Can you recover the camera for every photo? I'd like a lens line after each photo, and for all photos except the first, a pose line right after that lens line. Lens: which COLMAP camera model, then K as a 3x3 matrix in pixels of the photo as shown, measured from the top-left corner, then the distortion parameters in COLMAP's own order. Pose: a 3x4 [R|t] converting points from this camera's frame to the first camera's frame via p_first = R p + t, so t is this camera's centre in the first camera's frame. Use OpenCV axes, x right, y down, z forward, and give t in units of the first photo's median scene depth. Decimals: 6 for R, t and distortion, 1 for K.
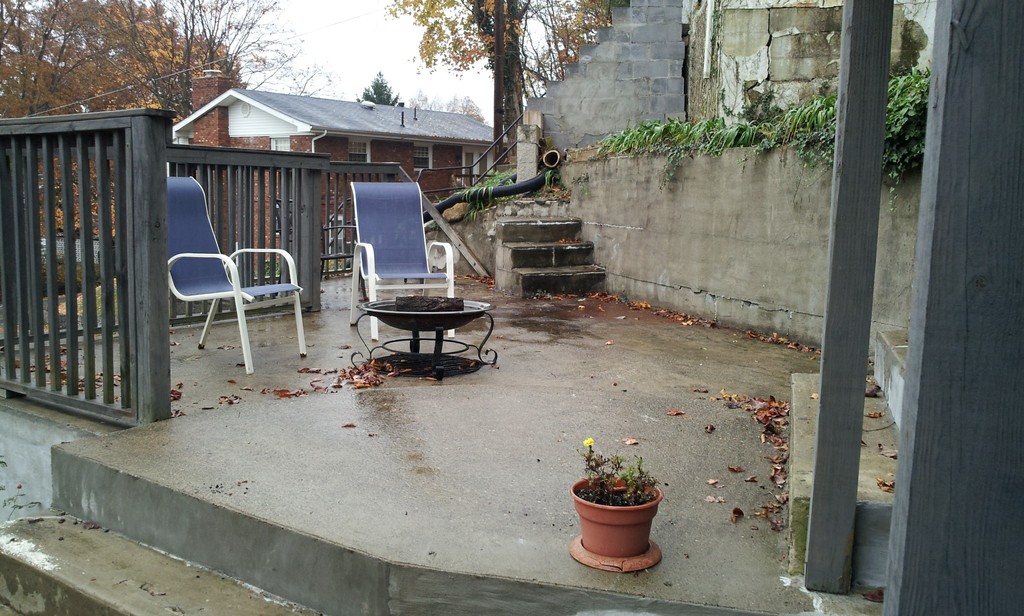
lens RADIAL K [[904.8, 0, 502.0], [0, 904.8, 309.2], [0, 0, 1]] dist [0.021491, -0.123960]
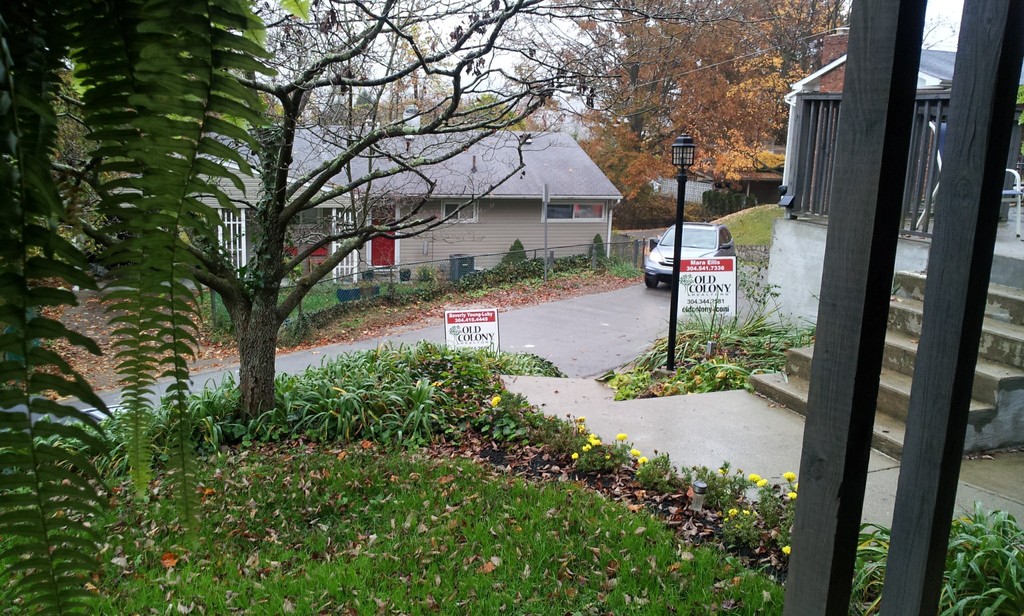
lens RADIAL K [[904.8, 0, 483.8], [0, 904.8, 296.1], [0, 0, 1]] dist [0.020251, -0.118336]
pose [[0.807683, 0.122551, -0.576740, -0.033307], [-0.100118, 0.992462, 0.070680, 0.088163], [0.581055, 0.000655, 0.813864, -0.541545]]
